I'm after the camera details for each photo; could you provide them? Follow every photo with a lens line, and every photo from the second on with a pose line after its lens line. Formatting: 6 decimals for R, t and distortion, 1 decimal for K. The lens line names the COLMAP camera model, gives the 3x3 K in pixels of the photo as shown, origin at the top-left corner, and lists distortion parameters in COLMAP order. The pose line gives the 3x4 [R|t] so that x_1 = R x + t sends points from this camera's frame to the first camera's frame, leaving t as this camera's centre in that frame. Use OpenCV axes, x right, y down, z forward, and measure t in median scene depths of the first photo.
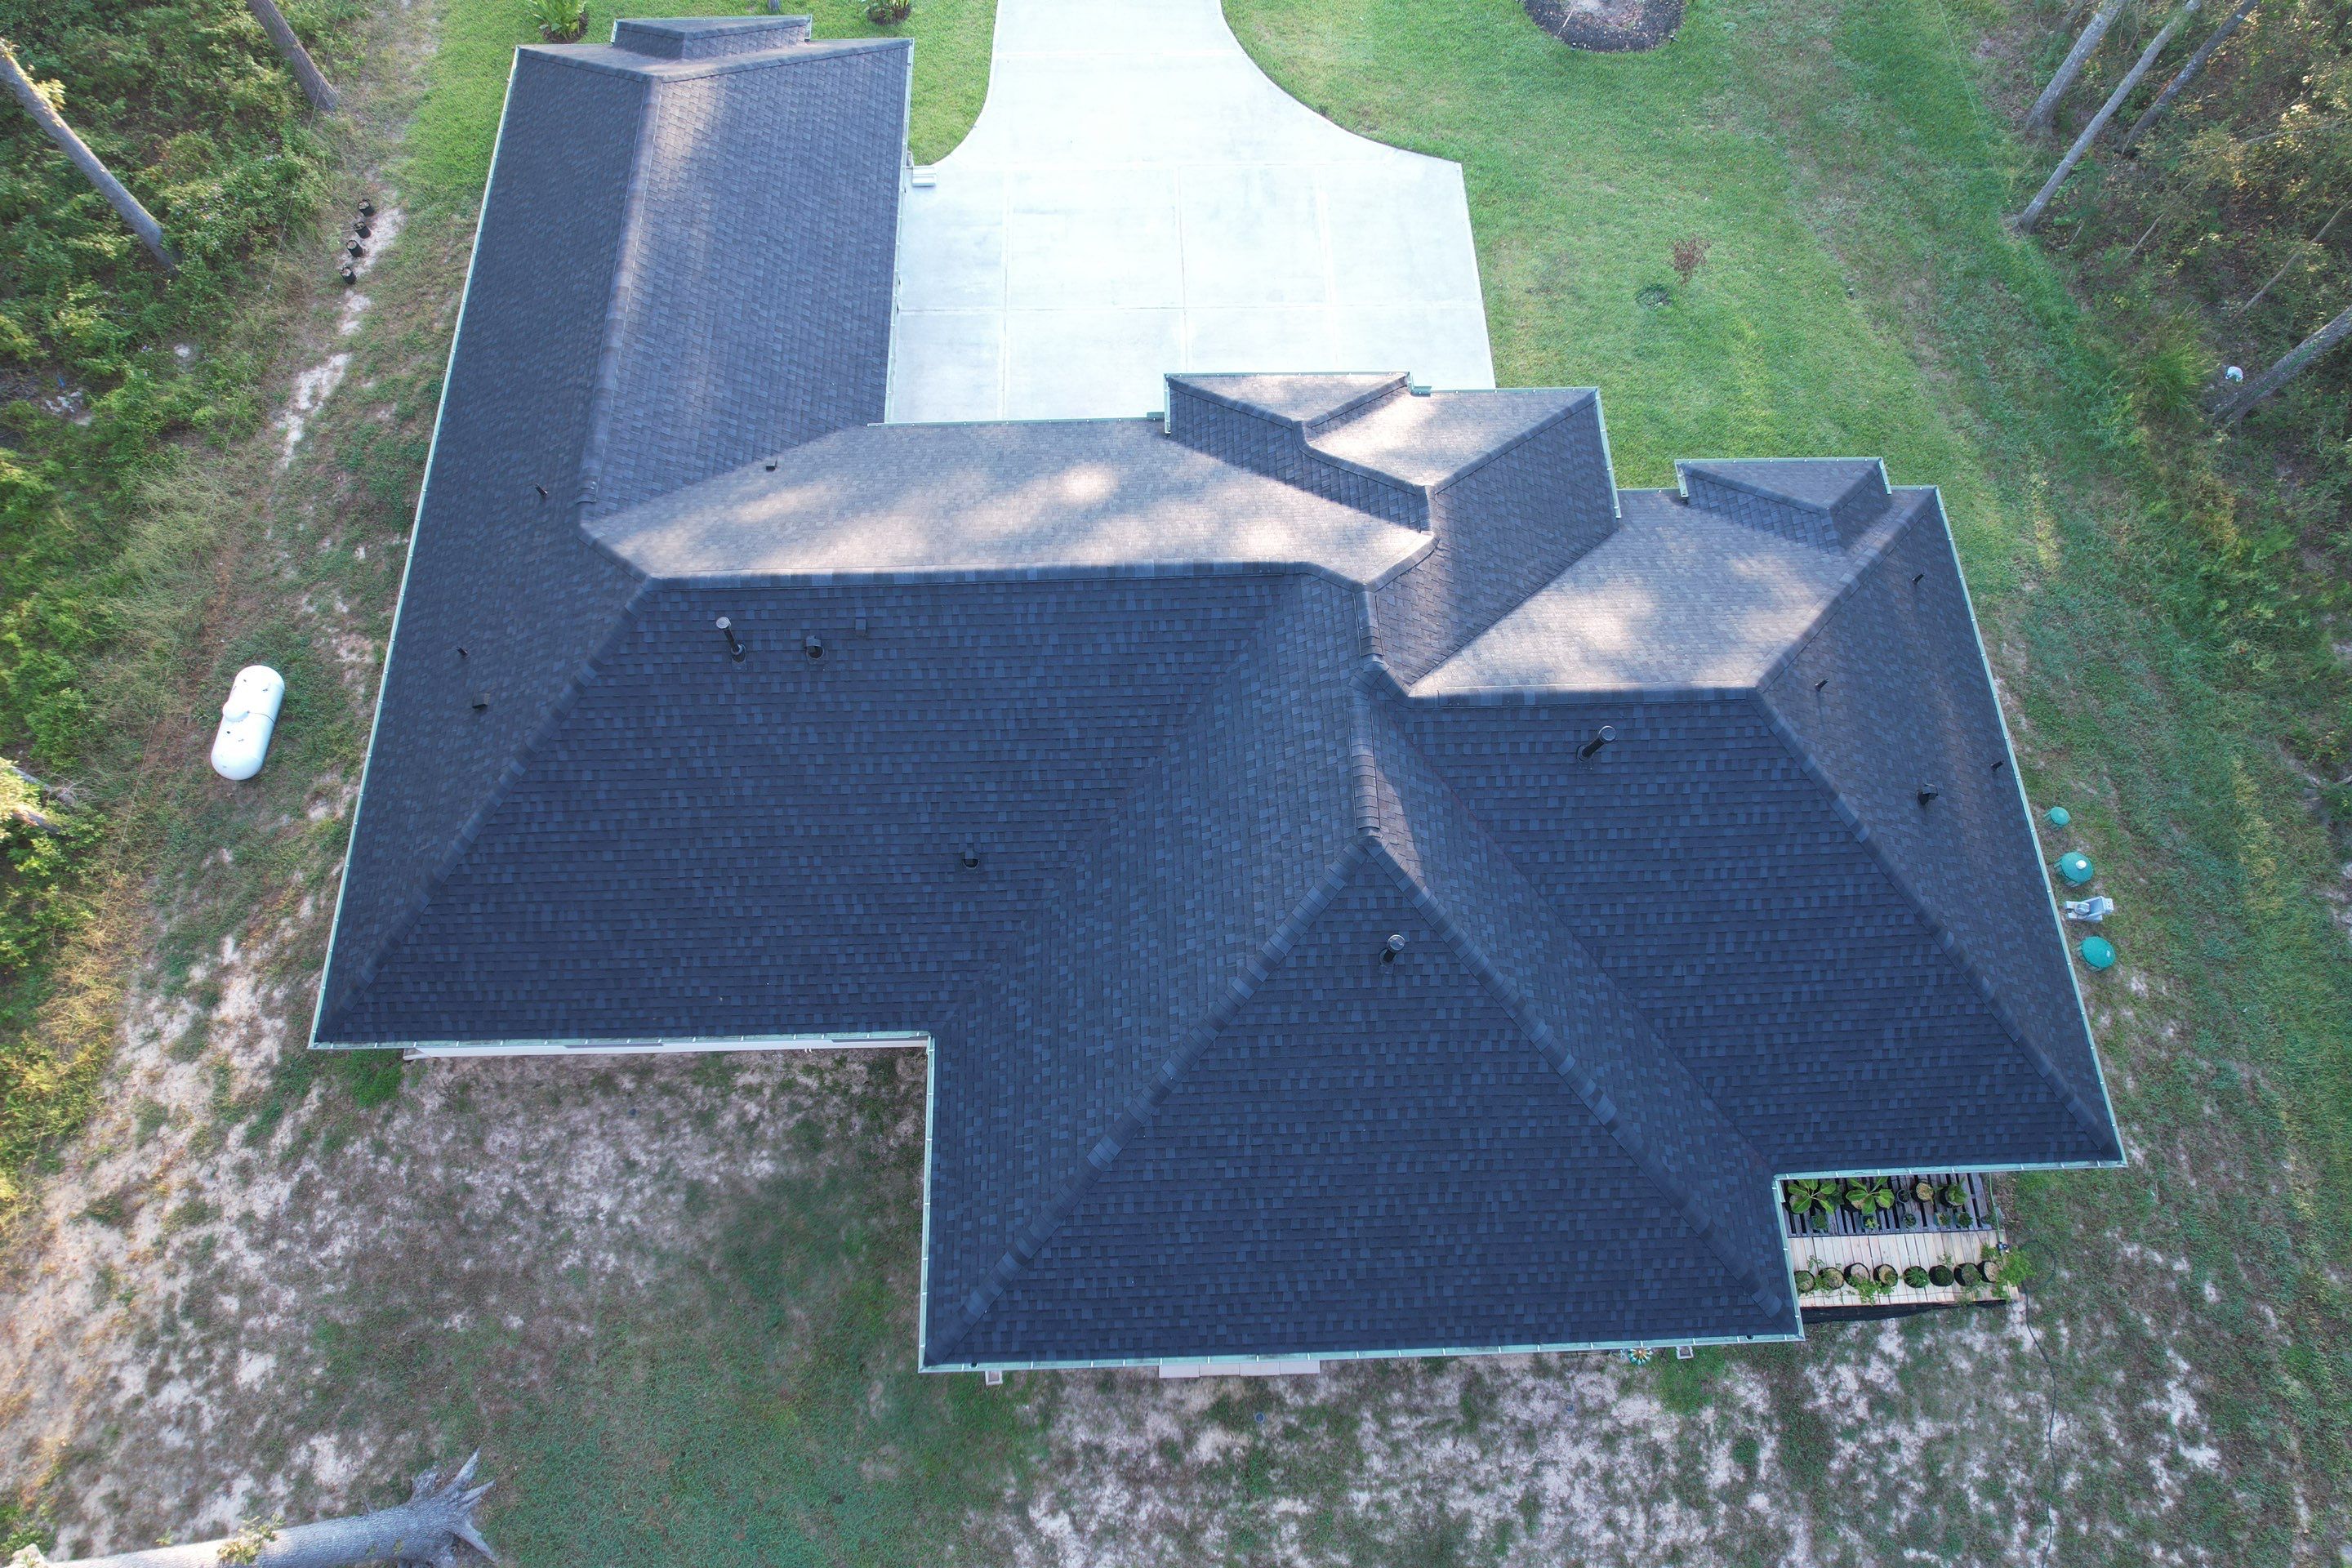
lens RADIAL K [[1508.4, 0, 1169.7], [0, 1508.4, 780.8], [0, 0, 1]] dist [-0.079529, 0.075513]
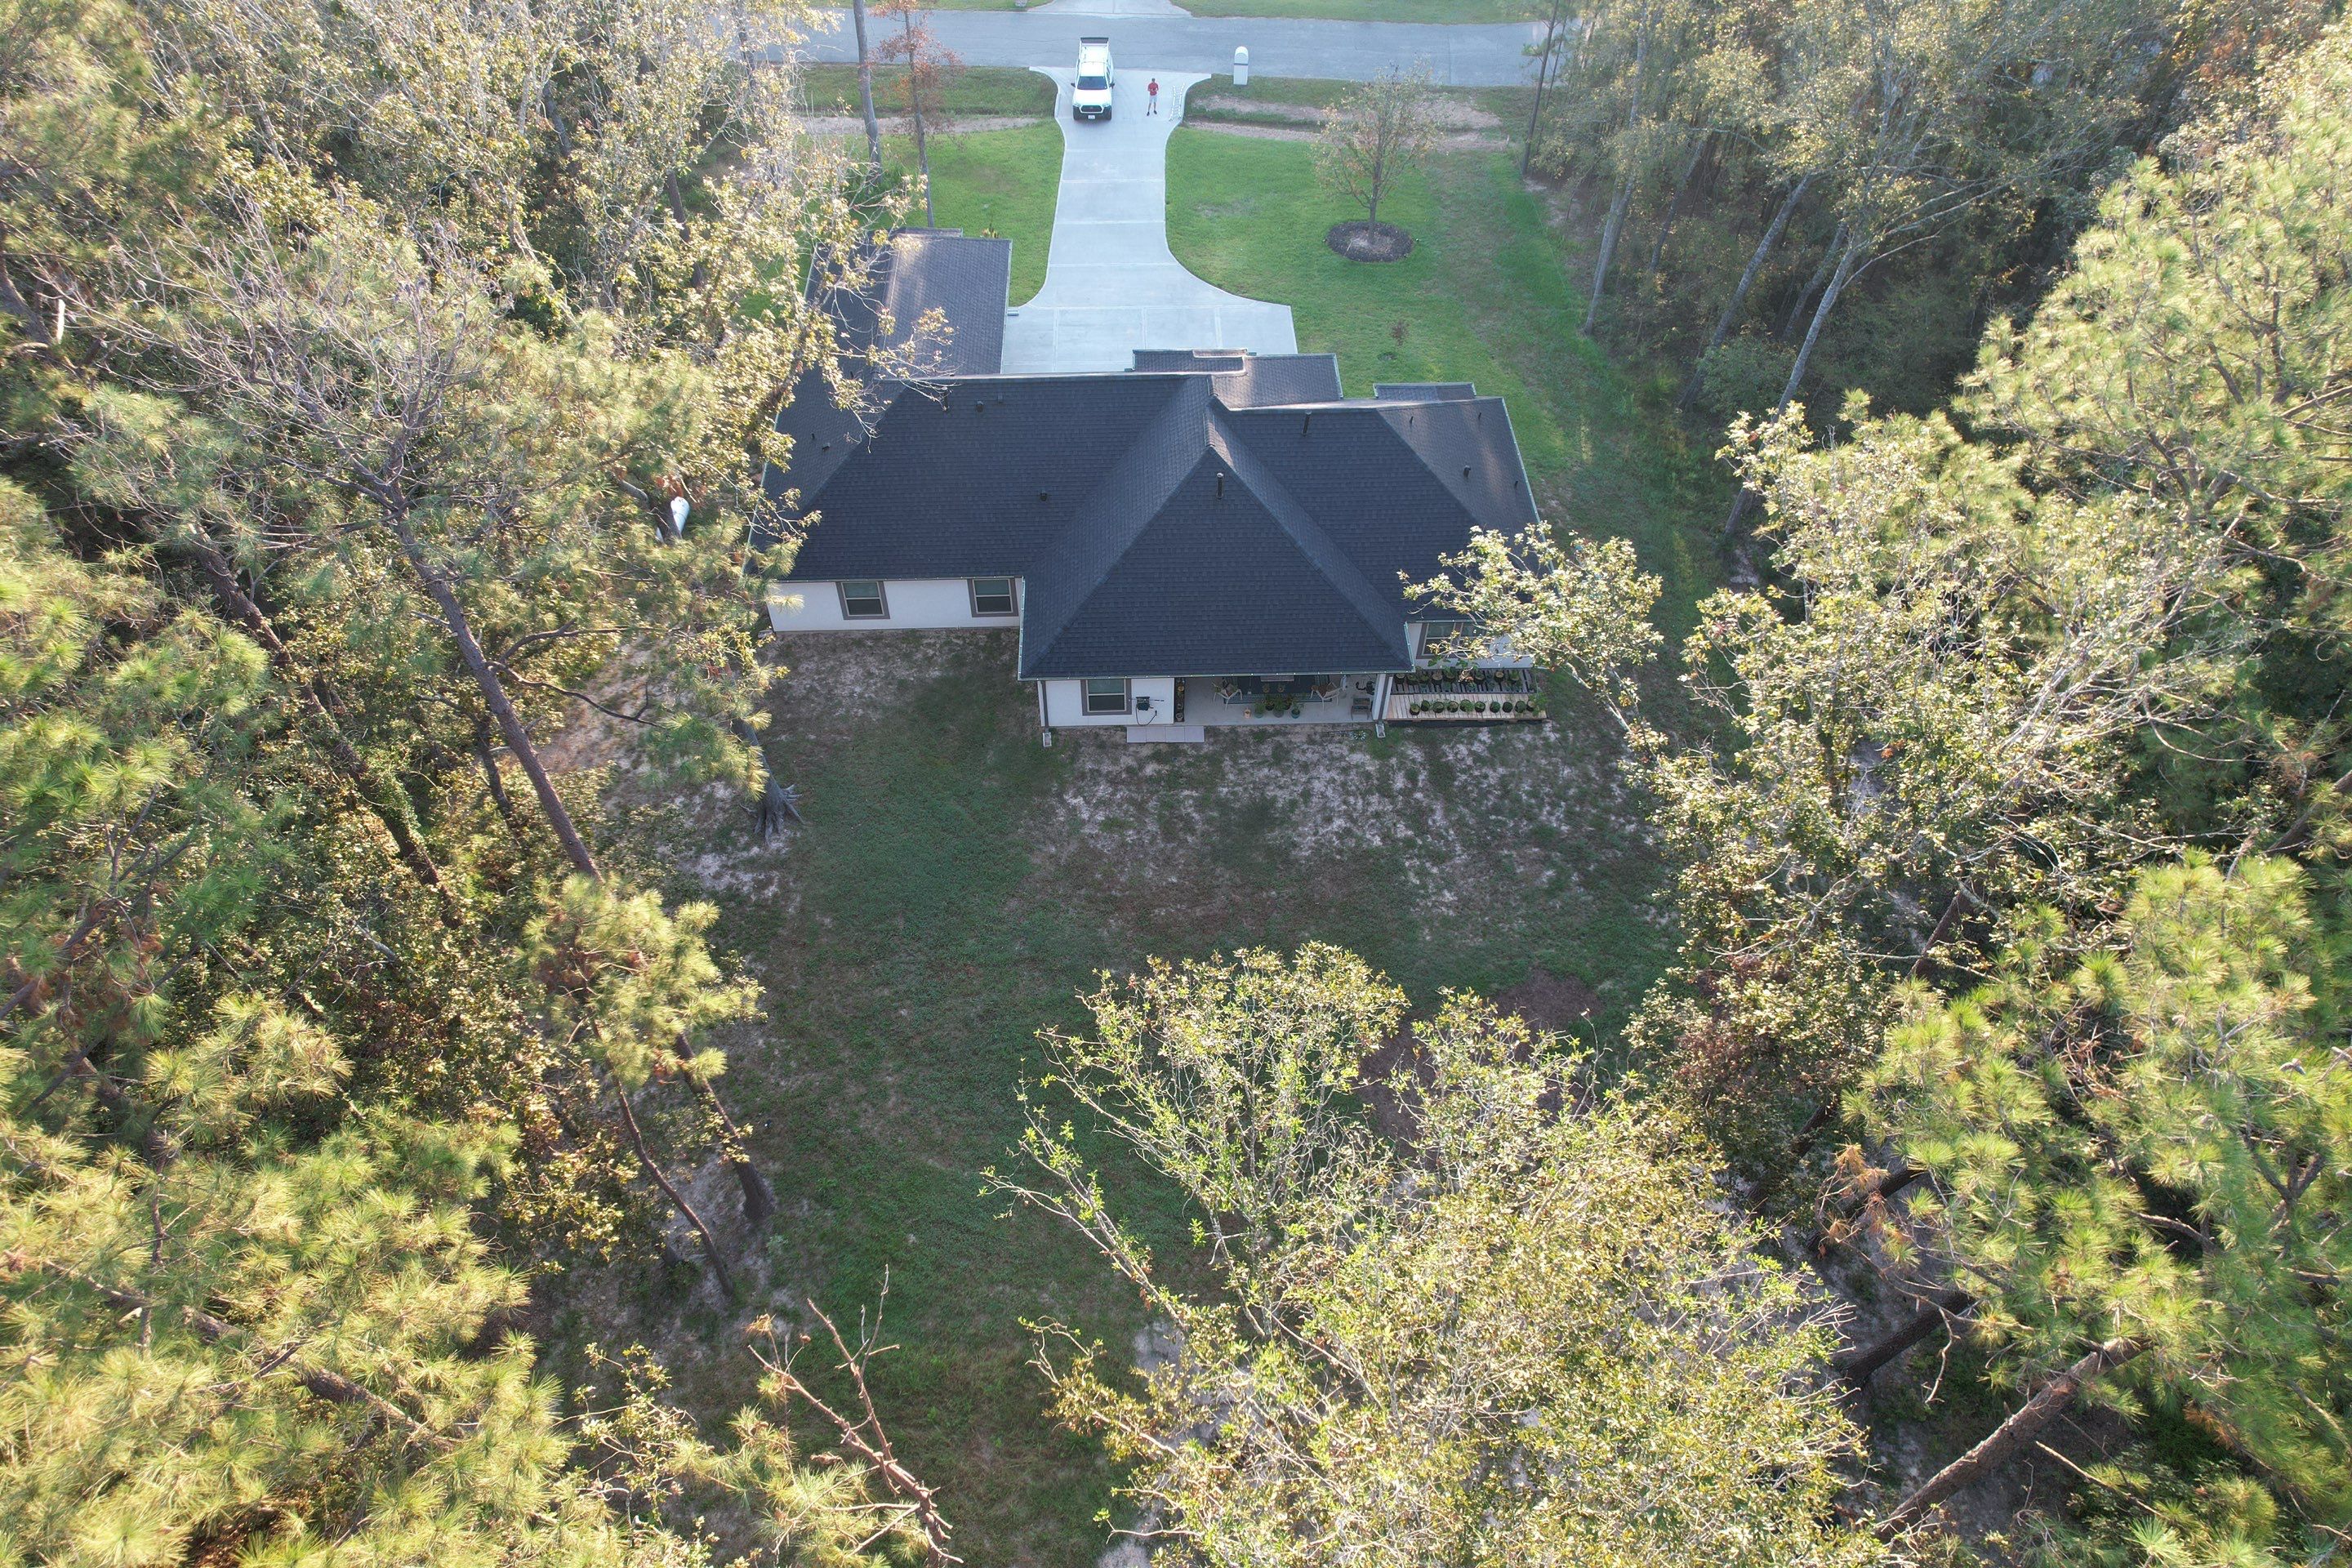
lens RADIAL K [[1508.4, 0, 1172.0], [0, 1508.4, 765.3], [0, 0, 1]] dist [-0.079529, 0.075513]
pose [[0.999983, -0.005749, -0.000236, 0.054872], [0.005444, 0.958613, -0.284659, 1.001990], [0.001862, 0.284653, 0.958629, -0.979069]]
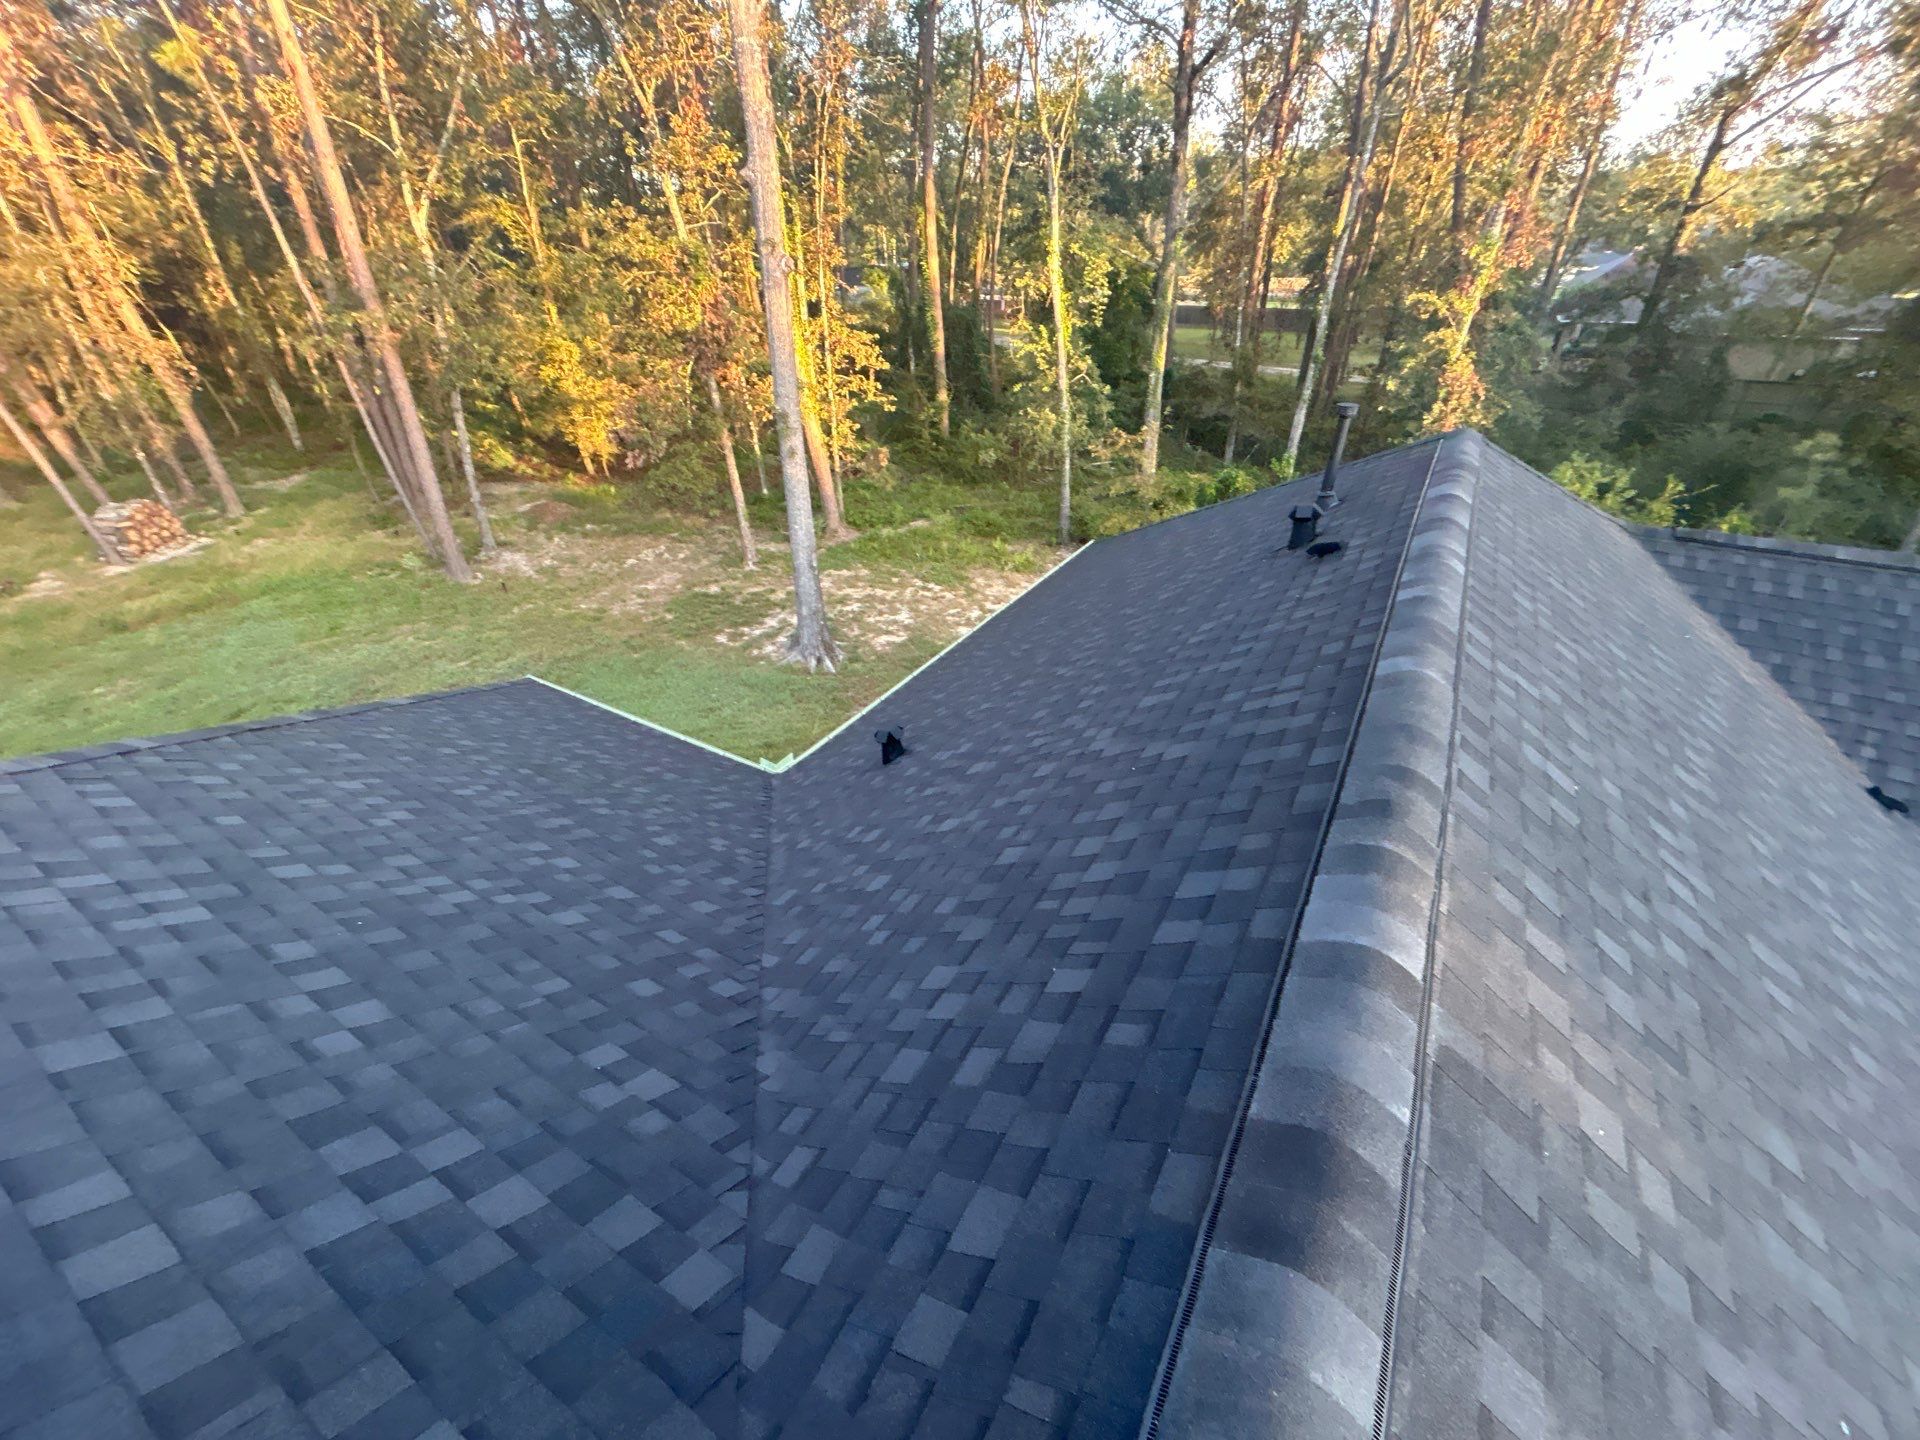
lens RADIAL K [[775.8, 0, 954.3], [0, 775.8, 717.8], [0, 0, 1]] dist [-0.000227, 0.000206]
pose [[-0.543034, 0.437054, -0.717006, 0.062538], [-0.766559, 0.090550, 0.635758, -0.147506], [0.342786, 0.894865, 0.285856, 0.837481]]
